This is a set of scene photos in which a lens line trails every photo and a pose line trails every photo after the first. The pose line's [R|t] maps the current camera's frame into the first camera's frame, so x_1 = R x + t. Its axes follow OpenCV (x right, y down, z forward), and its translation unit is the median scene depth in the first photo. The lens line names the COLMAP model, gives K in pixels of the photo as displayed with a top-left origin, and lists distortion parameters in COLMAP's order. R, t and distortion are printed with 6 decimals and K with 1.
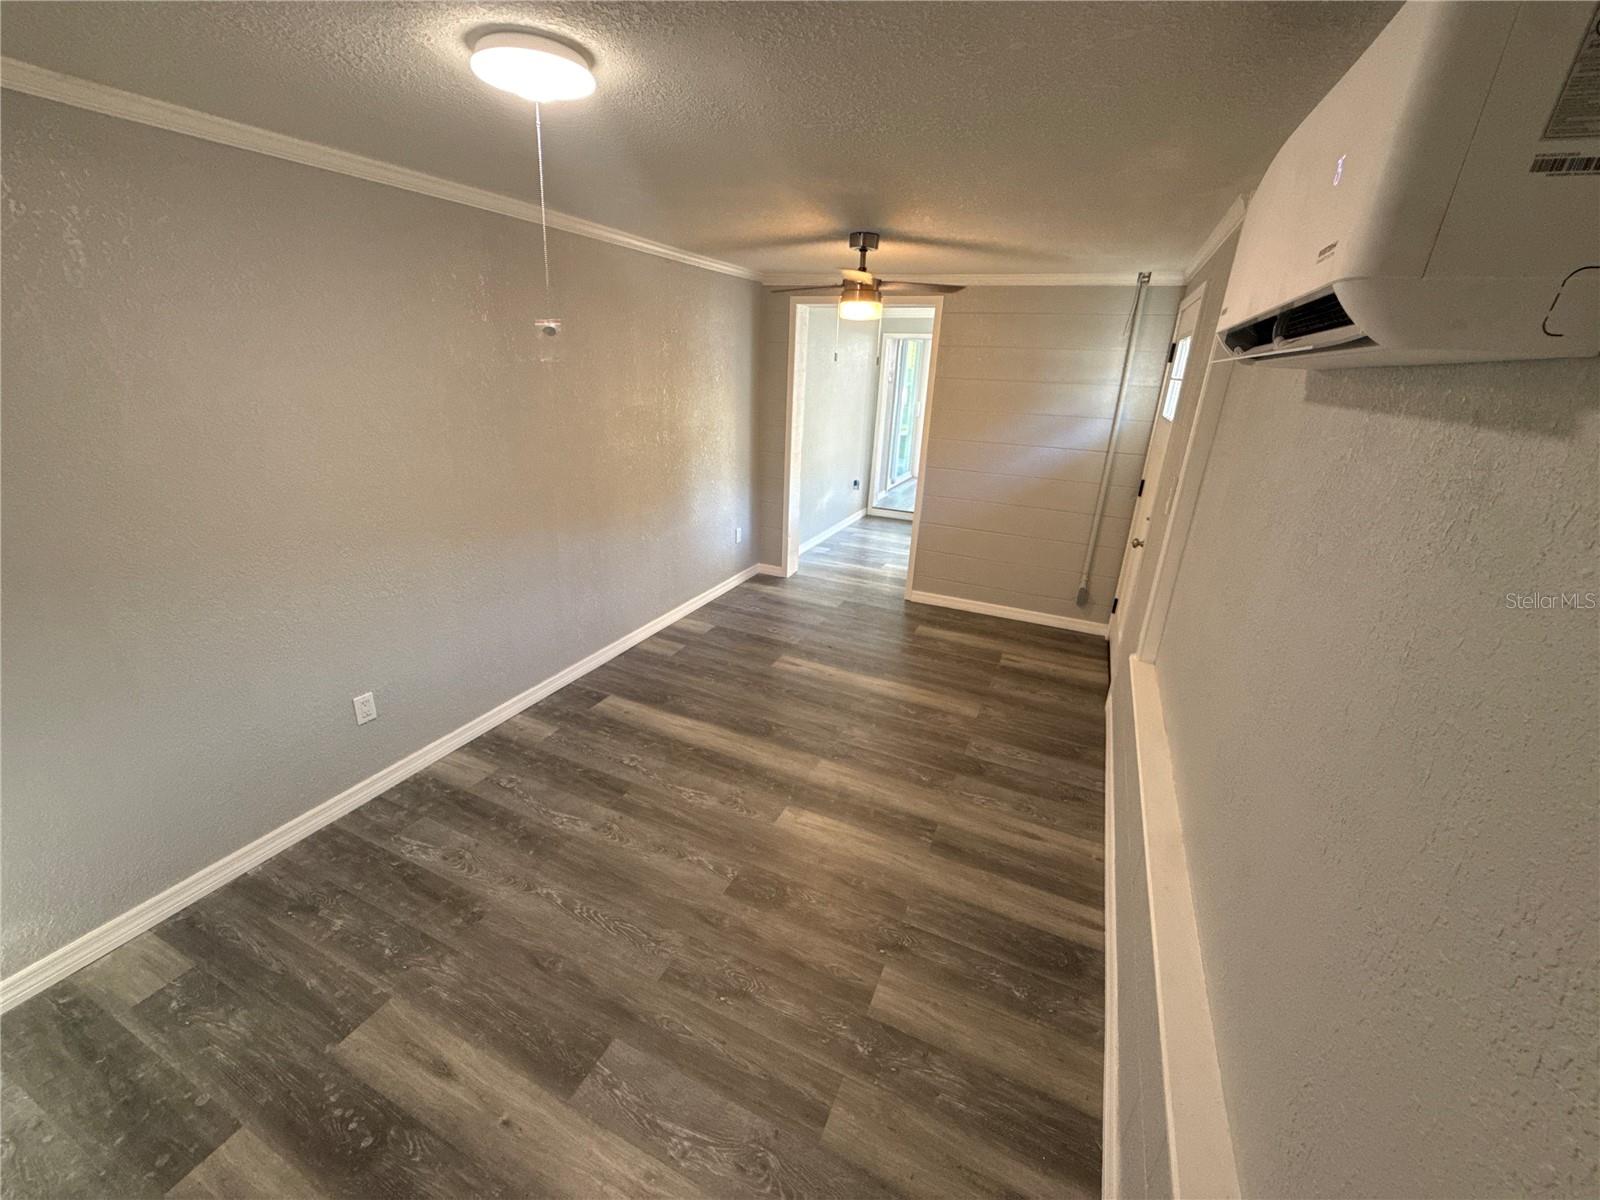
lens RADIAL K [[641.4, 0, 800.4], [0, 641.4, 599.8], [0, 0, 1]] dist [-0.002589, 0.000125]
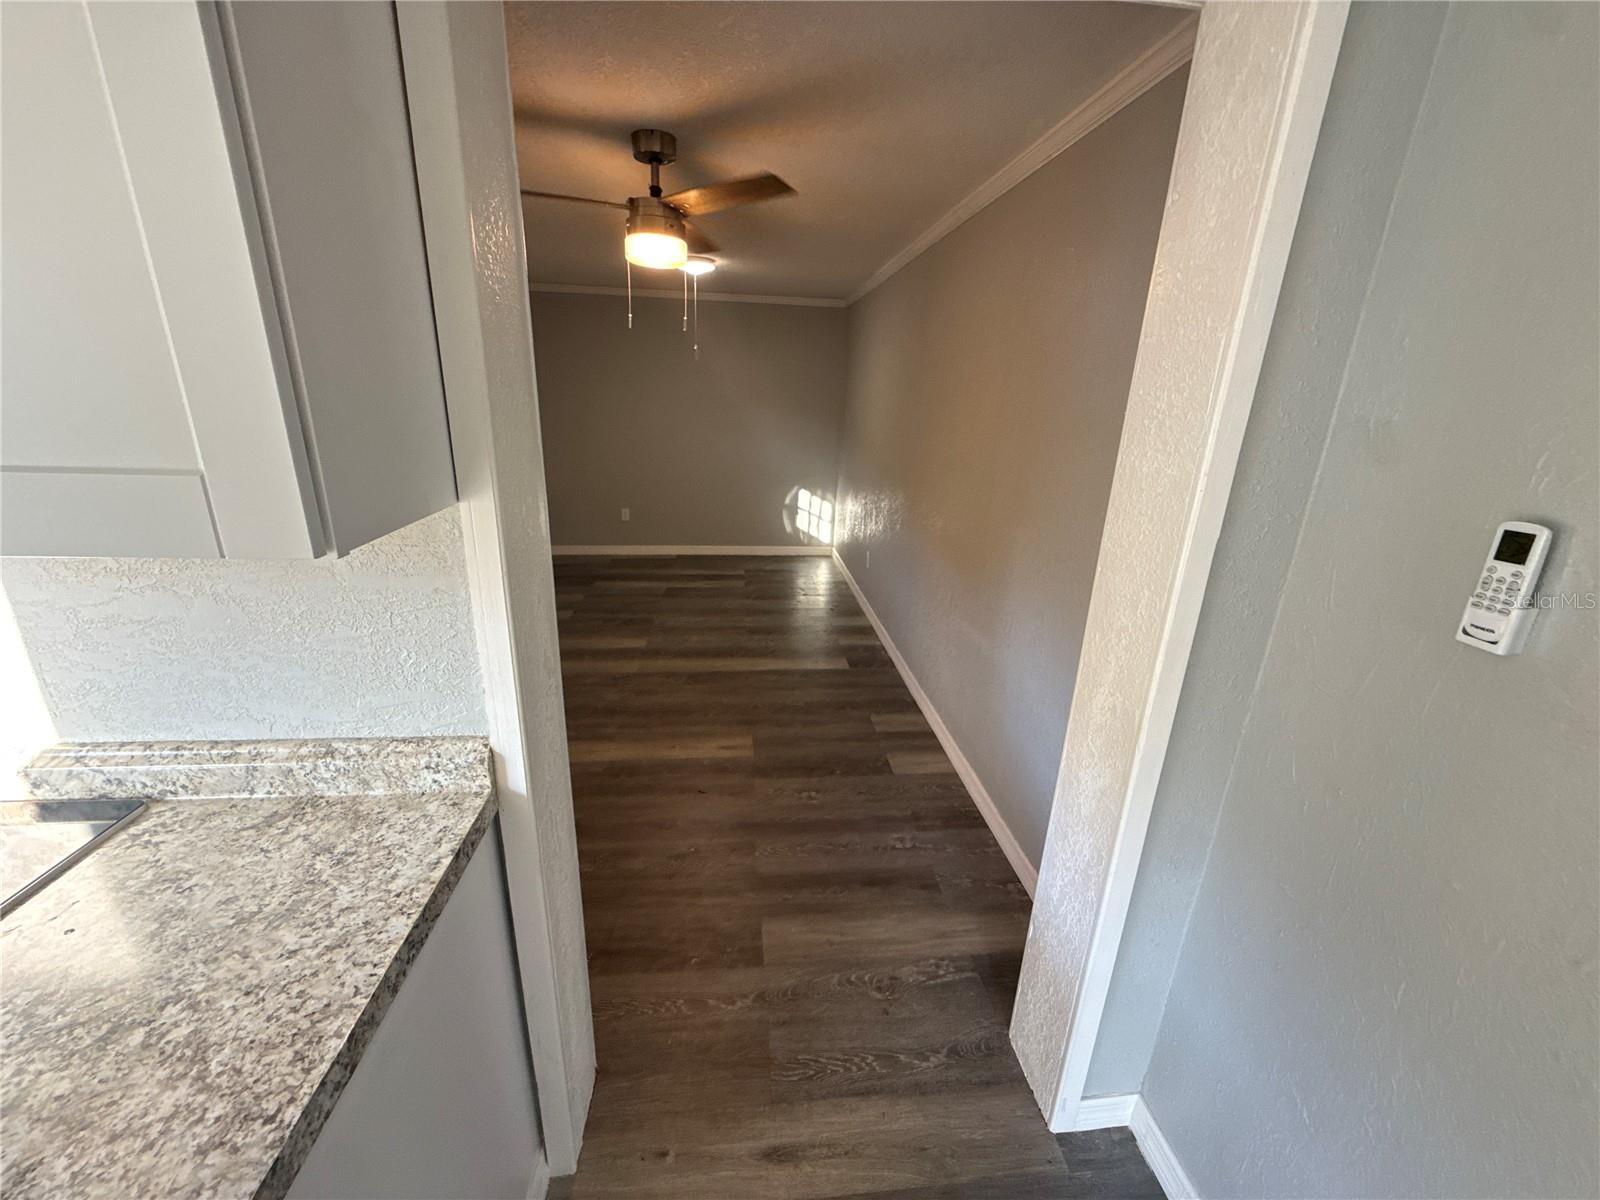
lens RADIAL K [[641.4, 0, 795.1], [0, 641.4, 591.0], [0, 0, 1]] dist [-0.002589, 0.000125]
pose [[-0.867352, 0.082968, -0.490732, 0.332922], [-0.237819, 0.797064, 0.555096, -0.581151], [0.437200, 0.598169, -0.671603, 1.736726]]
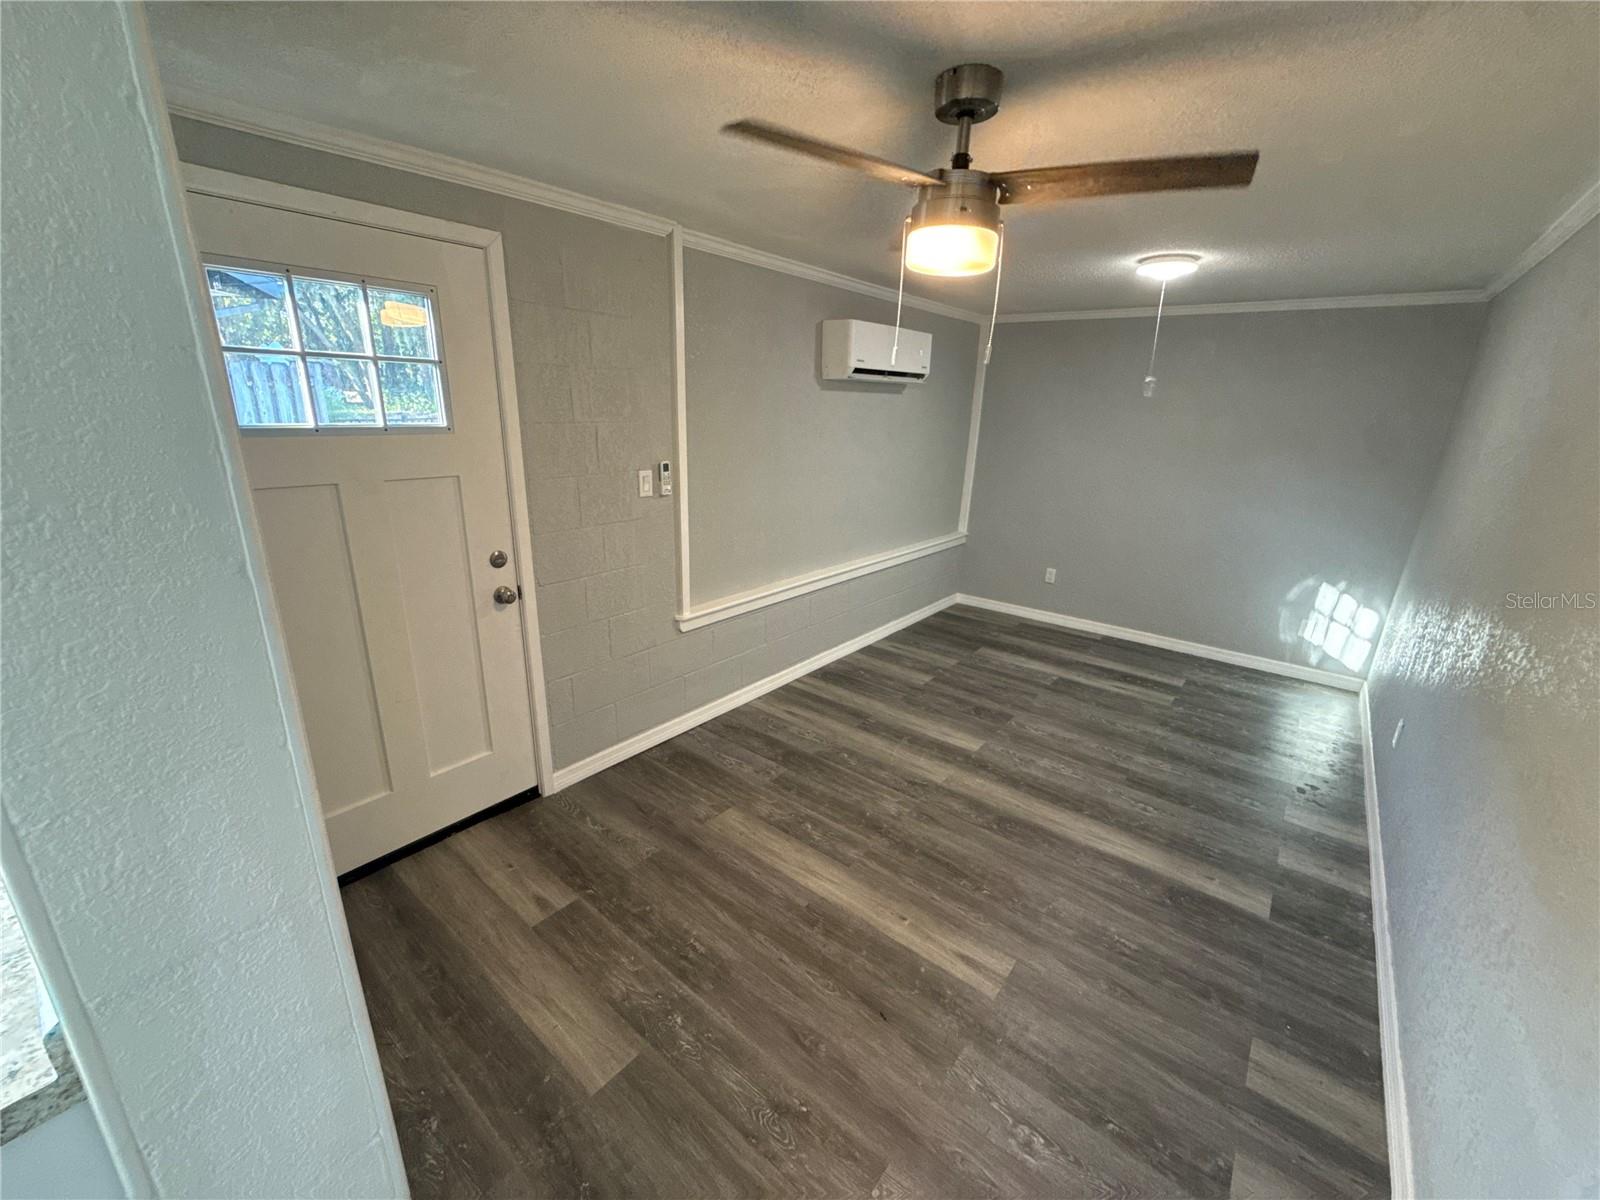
lens RADIAL K [[641.4, 0, 801.0], [0, 641.4, 588.6], [0, 0, 1]] dist [-0.002589, 0.000125]
pose [[-0.964361, -0.137948, 0.225785, 0.054145], [0.025661, 0.800551, 0.598715, -0.538784], [-0.263344, 0.583171, -0.768480, 1.524496]]
